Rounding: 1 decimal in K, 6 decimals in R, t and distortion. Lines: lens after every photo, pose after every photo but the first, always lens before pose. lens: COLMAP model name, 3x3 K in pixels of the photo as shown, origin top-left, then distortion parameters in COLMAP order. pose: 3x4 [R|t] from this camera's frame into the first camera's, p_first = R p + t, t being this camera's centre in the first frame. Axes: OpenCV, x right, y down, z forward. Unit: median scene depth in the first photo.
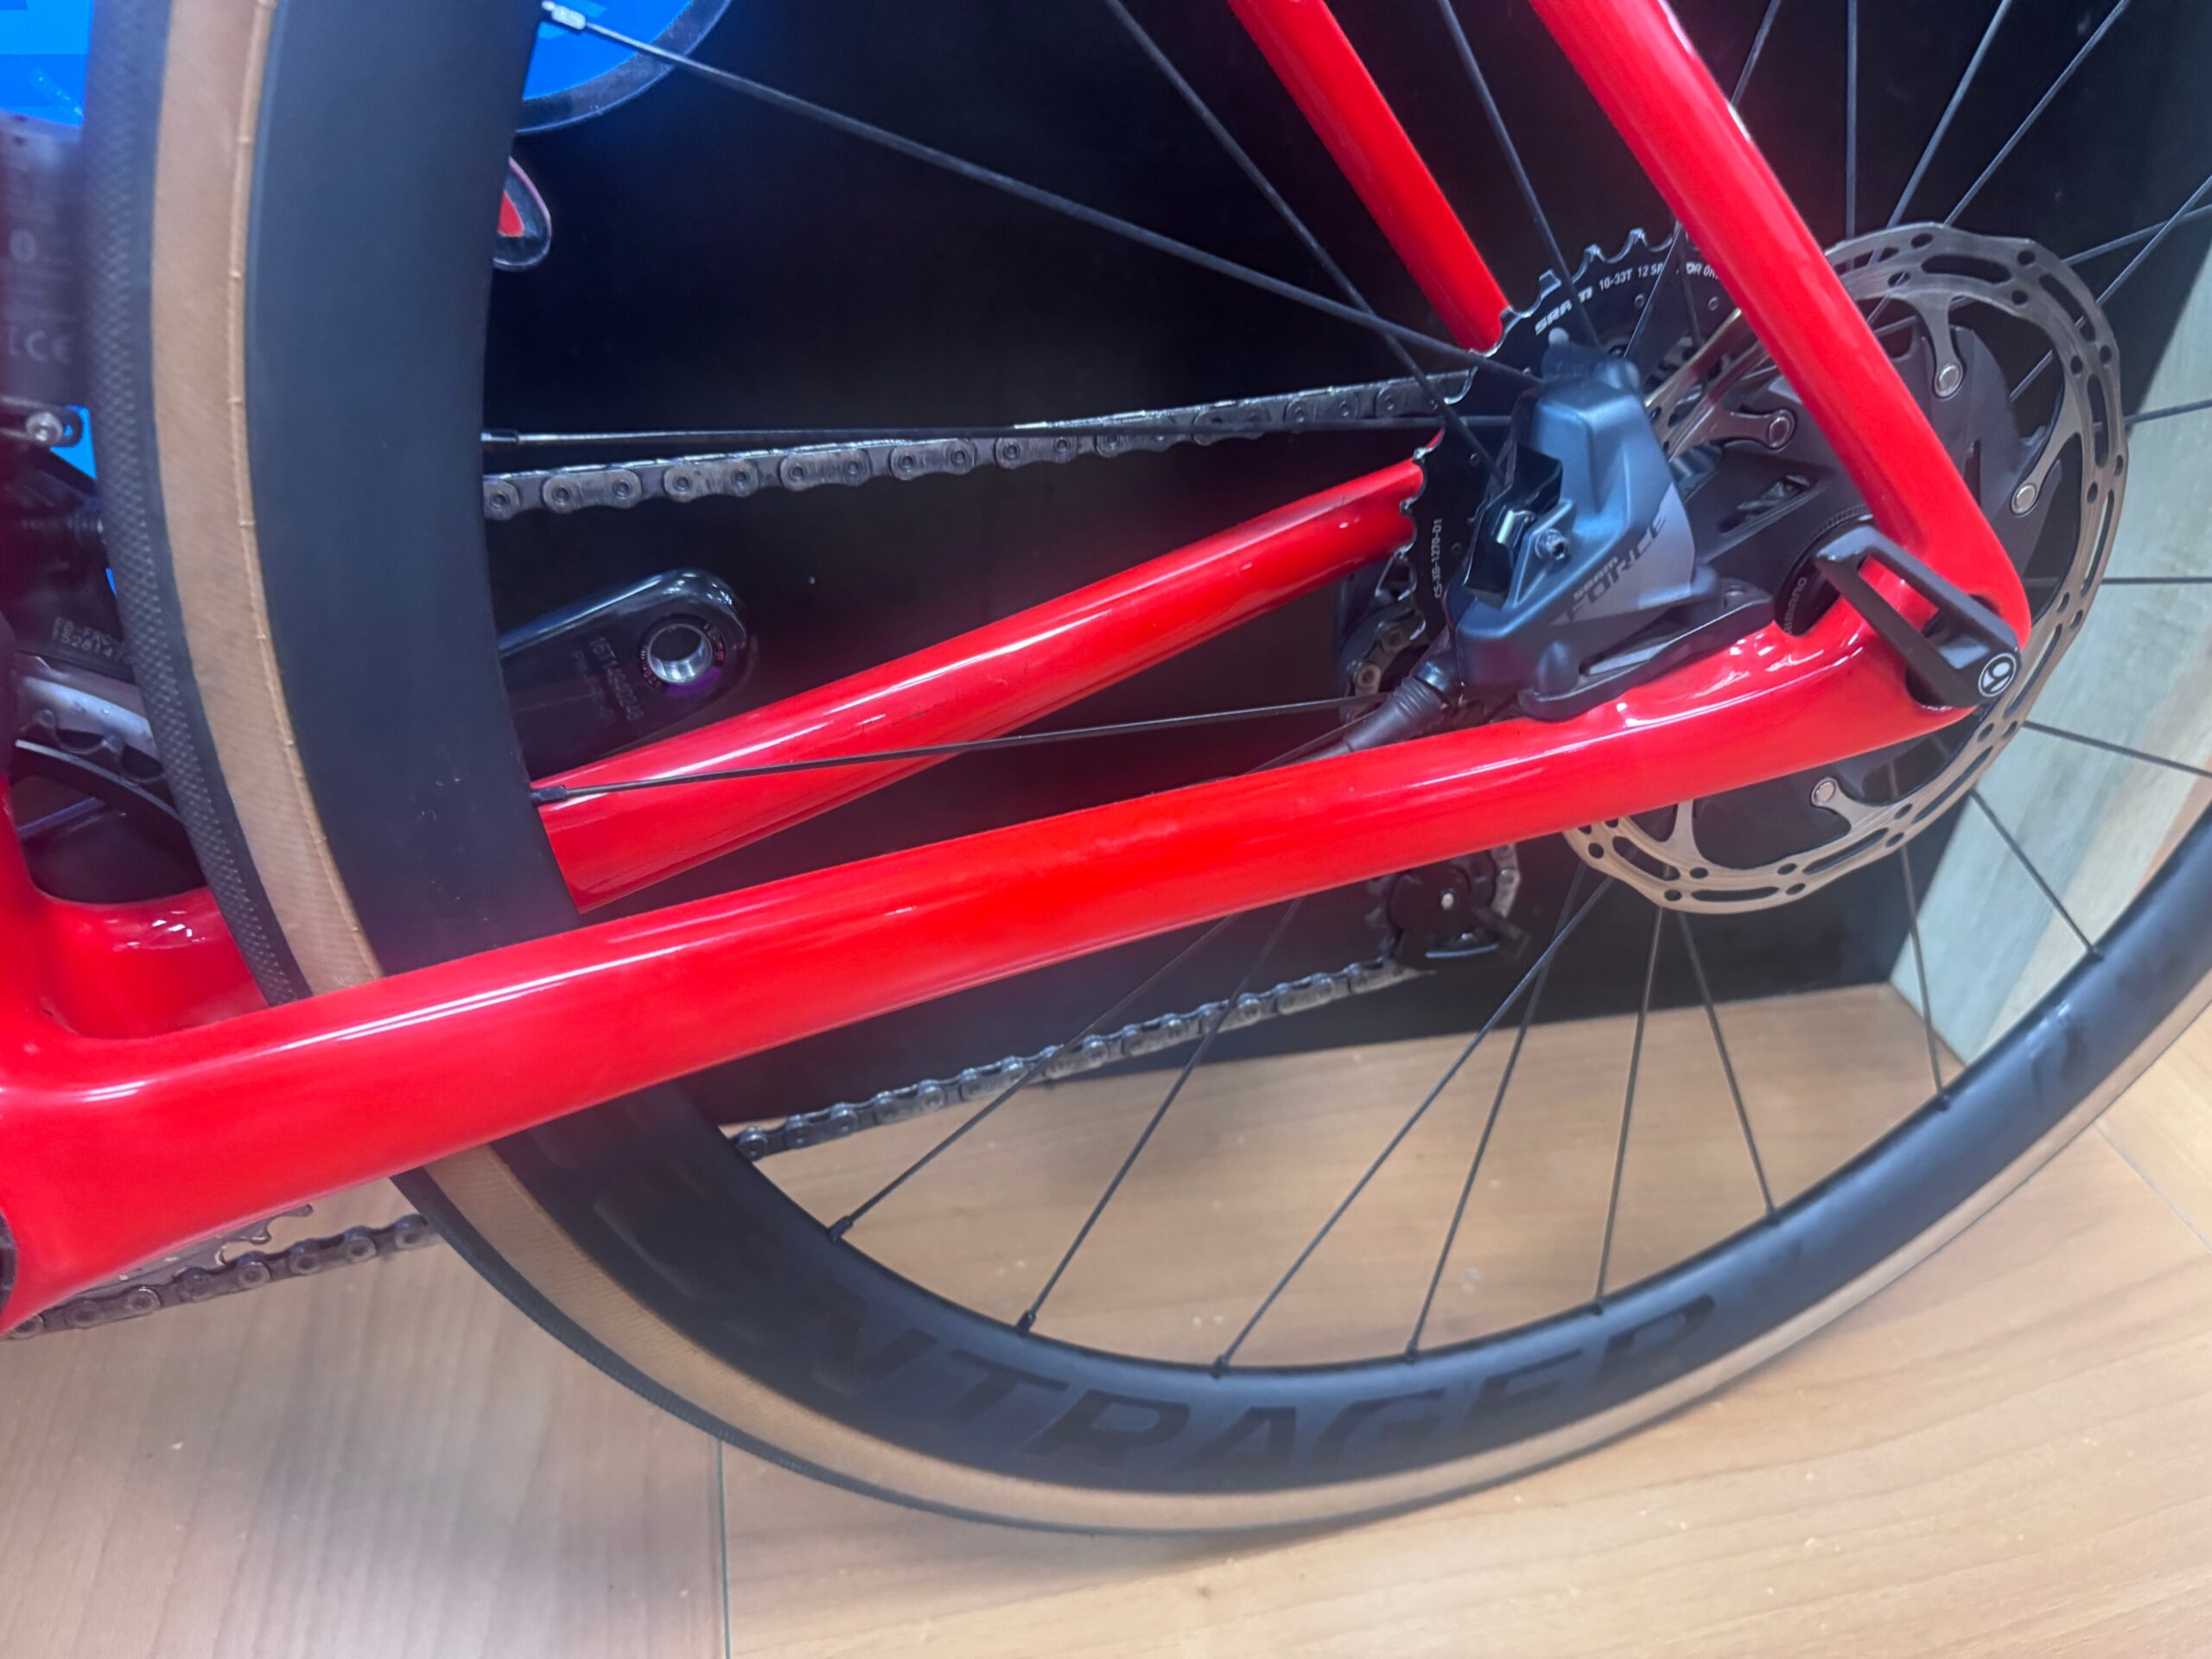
lens RADIAL K [[1543.3, 0, 992.7], [0, 1543.3, 867.3], [0, 0, 1]] dist [0.001995, -0.086068]
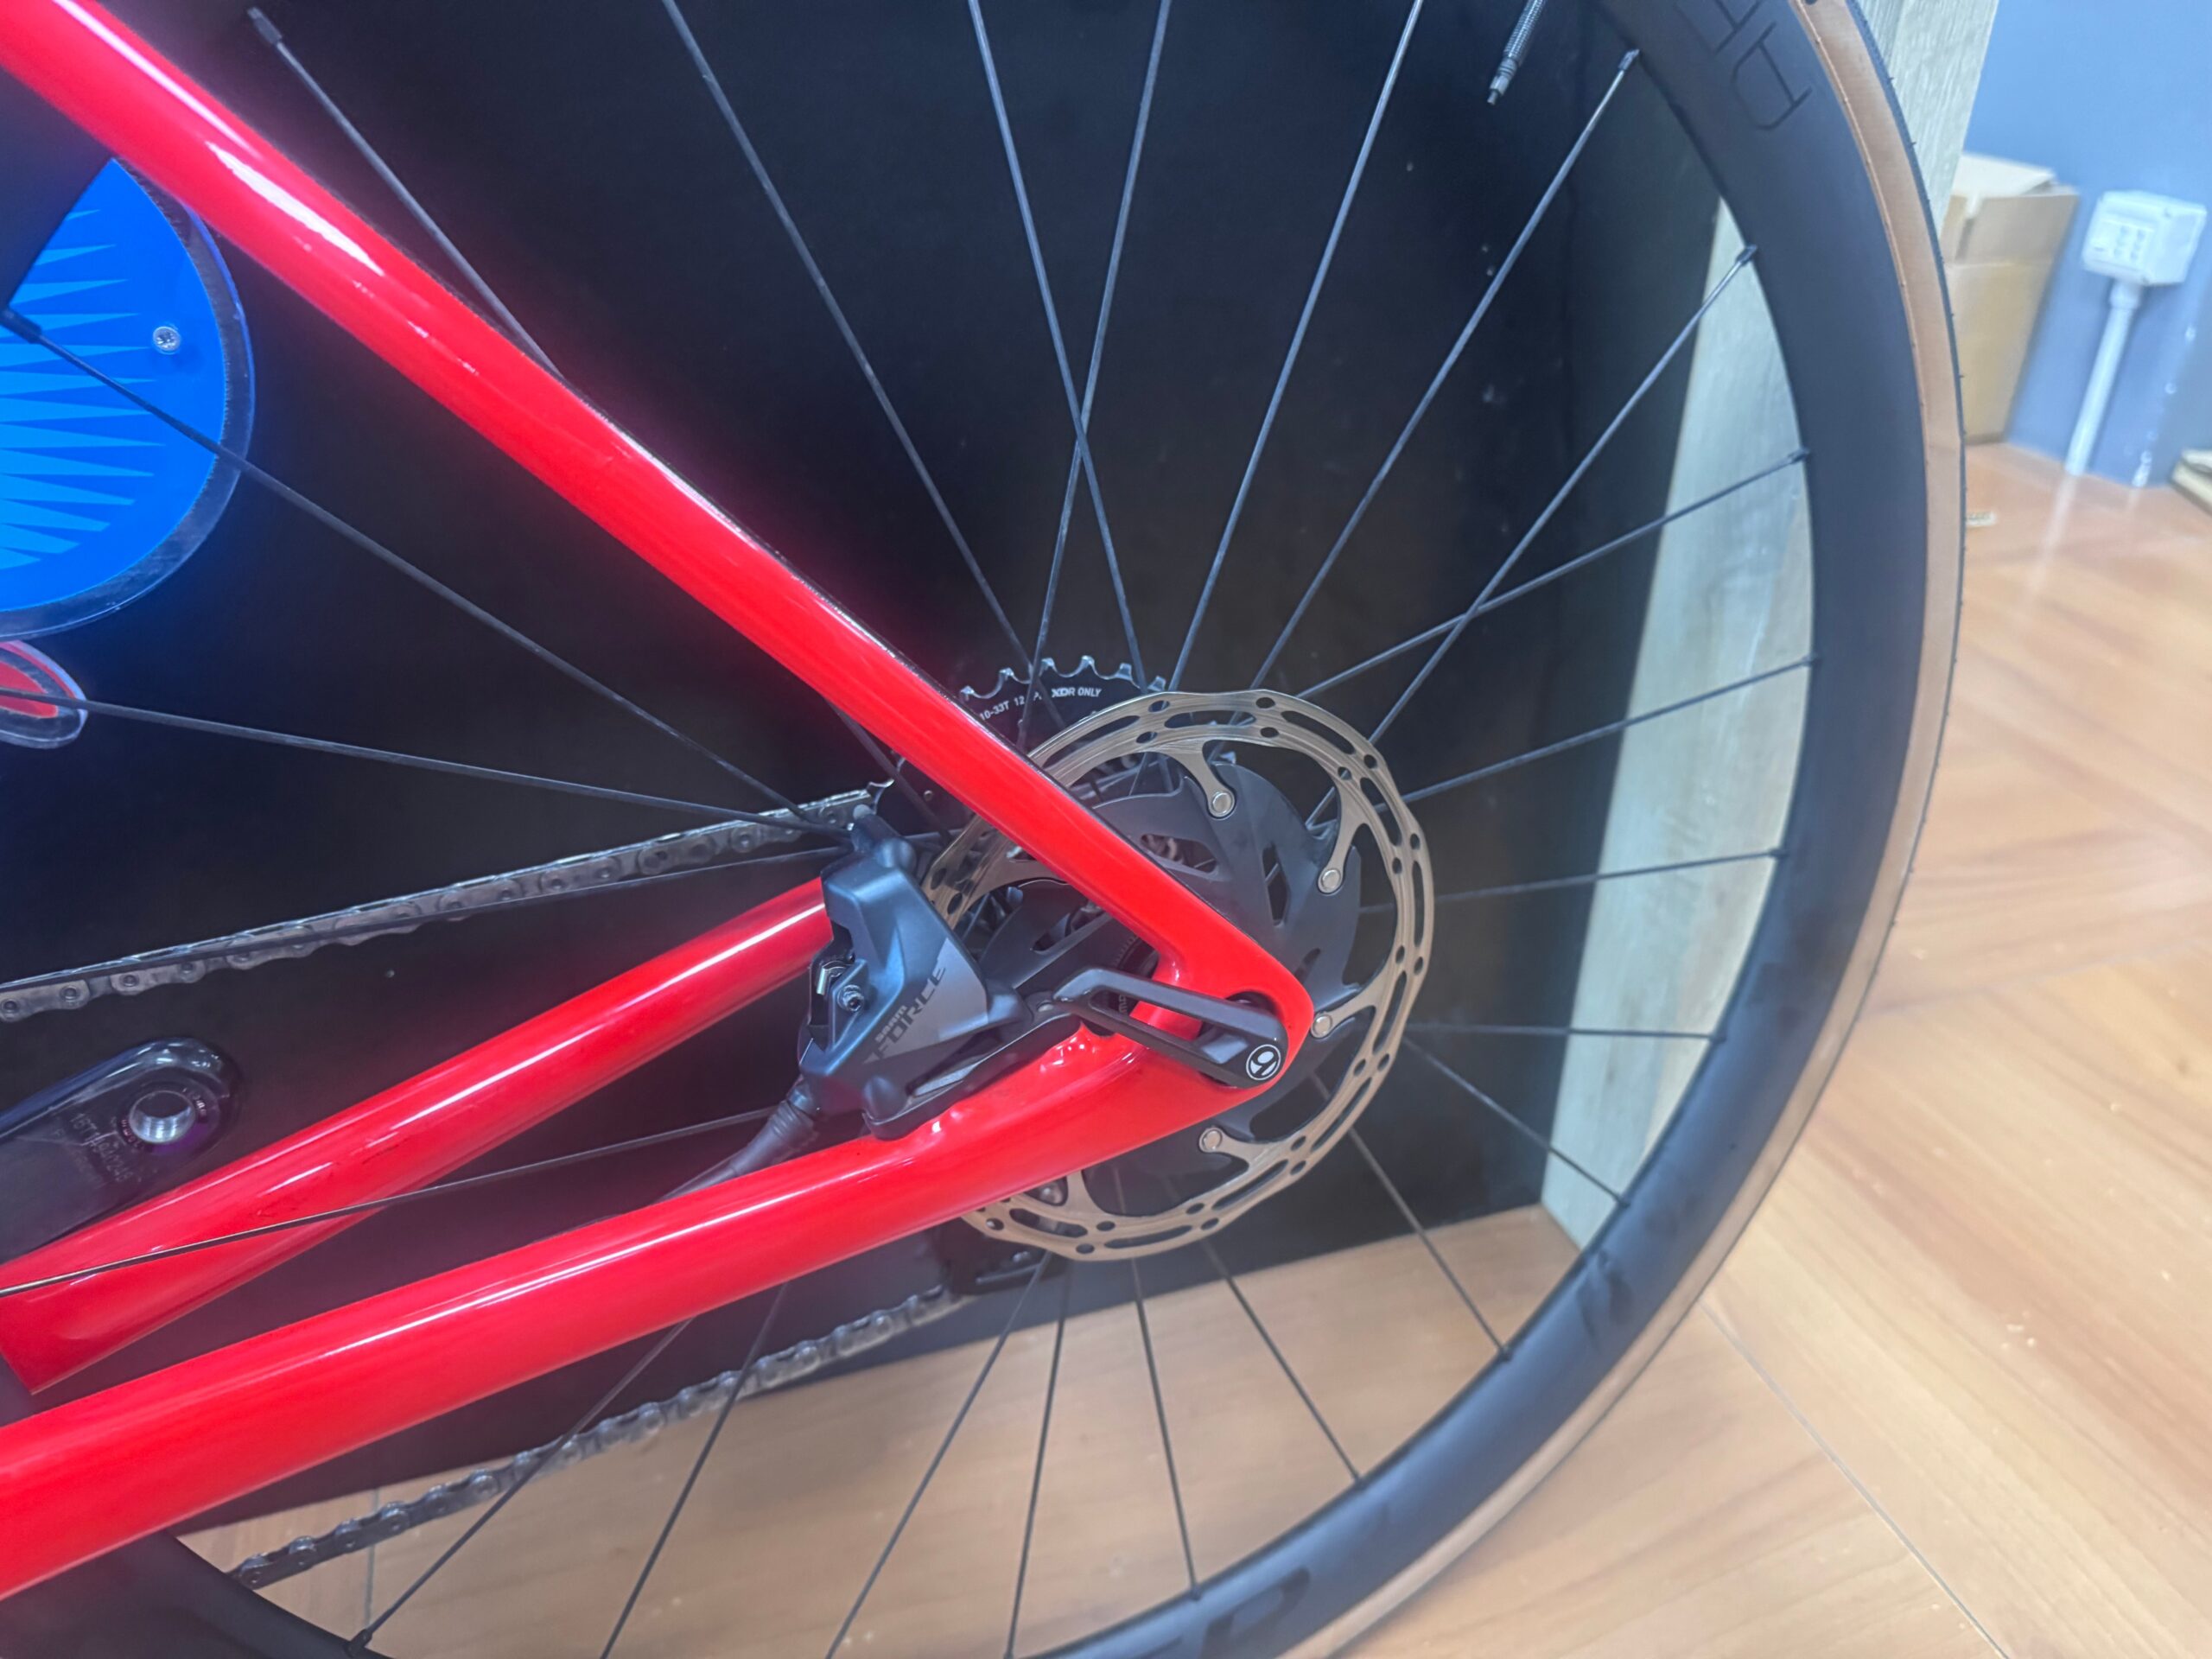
lens RADIAL K [[1547.6, 0, 1073.2], [0, 1547.6, 837.7], [0, 0, 1]] dist [0.086252, -0.274071]
pose [[0.989765, -0.081235, 0.117329, 0.325068], [0.097258, 0.985642, -0.138027, -0.121937], [-0.104432, 0.148025, 0.983454, -0.158951]]
